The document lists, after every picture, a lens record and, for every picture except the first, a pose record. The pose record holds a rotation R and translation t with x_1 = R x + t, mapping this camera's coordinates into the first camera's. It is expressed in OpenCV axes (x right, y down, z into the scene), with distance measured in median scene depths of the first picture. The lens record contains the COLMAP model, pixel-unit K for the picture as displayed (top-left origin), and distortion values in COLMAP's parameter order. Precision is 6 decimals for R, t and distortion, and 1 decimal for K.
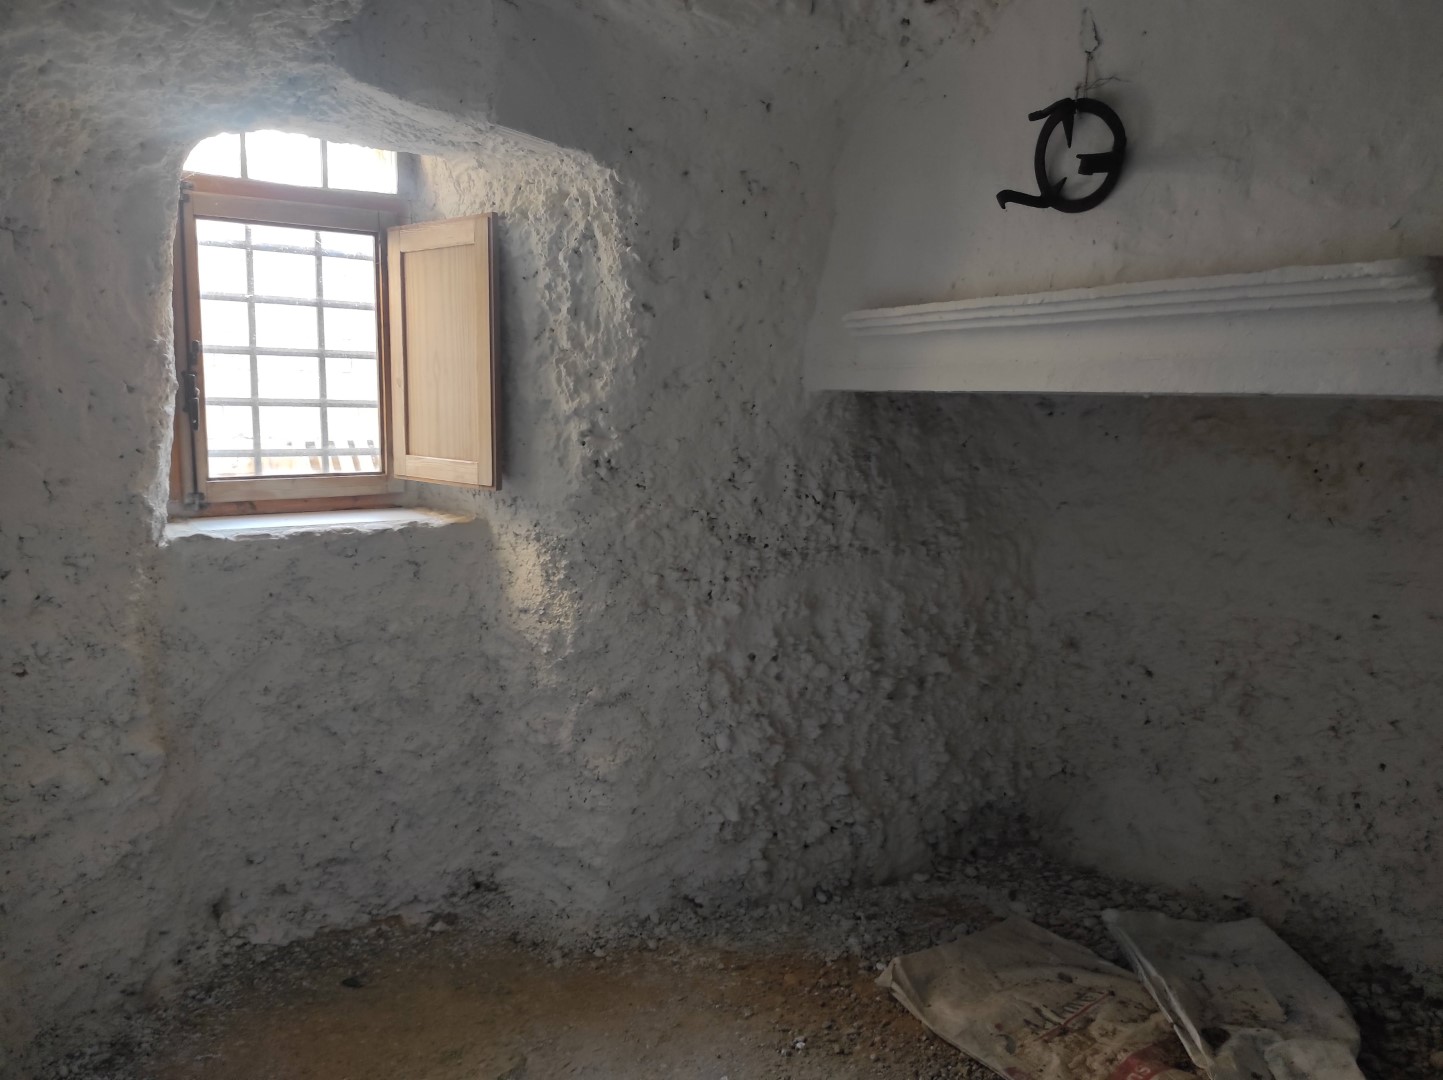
lens RADIAL K [[1051.8, 0, 744.9], [0, 1051.8, 538.5], [0, 0, 1]] dist [0.049585, -0.056231]
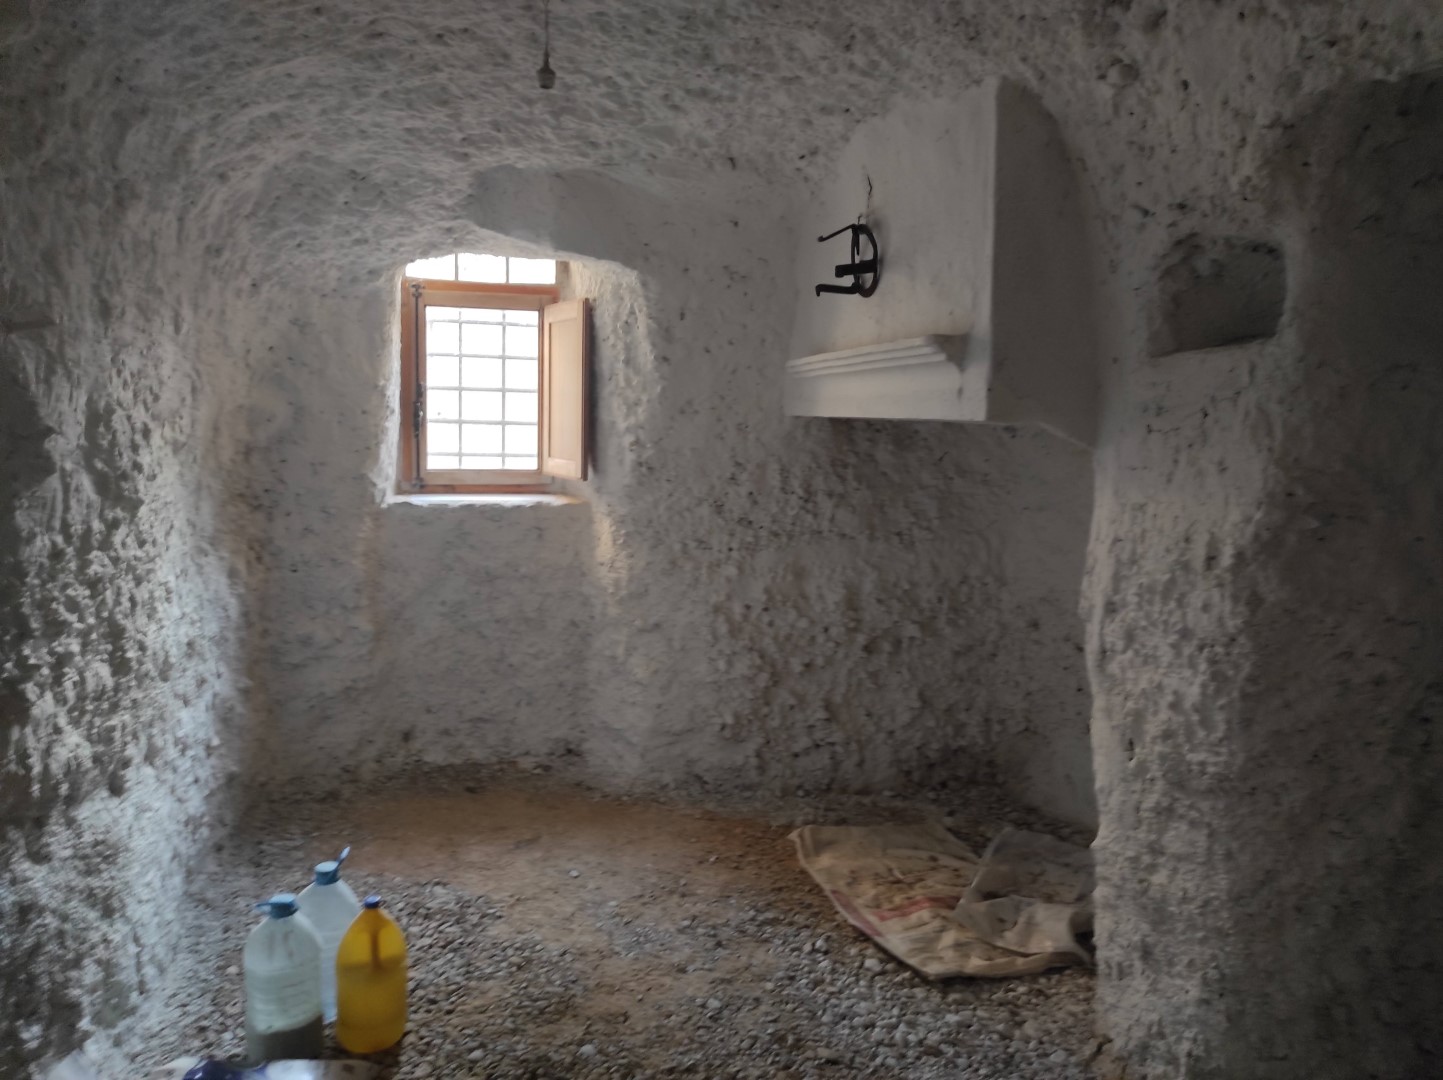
lens RADIAL K [[1051.8, 0, 744.9], [0, 1051.8, 538.5], [0, 0, 1]] dist [0.049585, -0.056231]
pose [[0.939095, 0.046648, -0.340477, 0.469953], [-0.055394, 0.998336, -0.016005, 0.044739], [0.339164, 0.033891, 0.940117, -0.308358]]
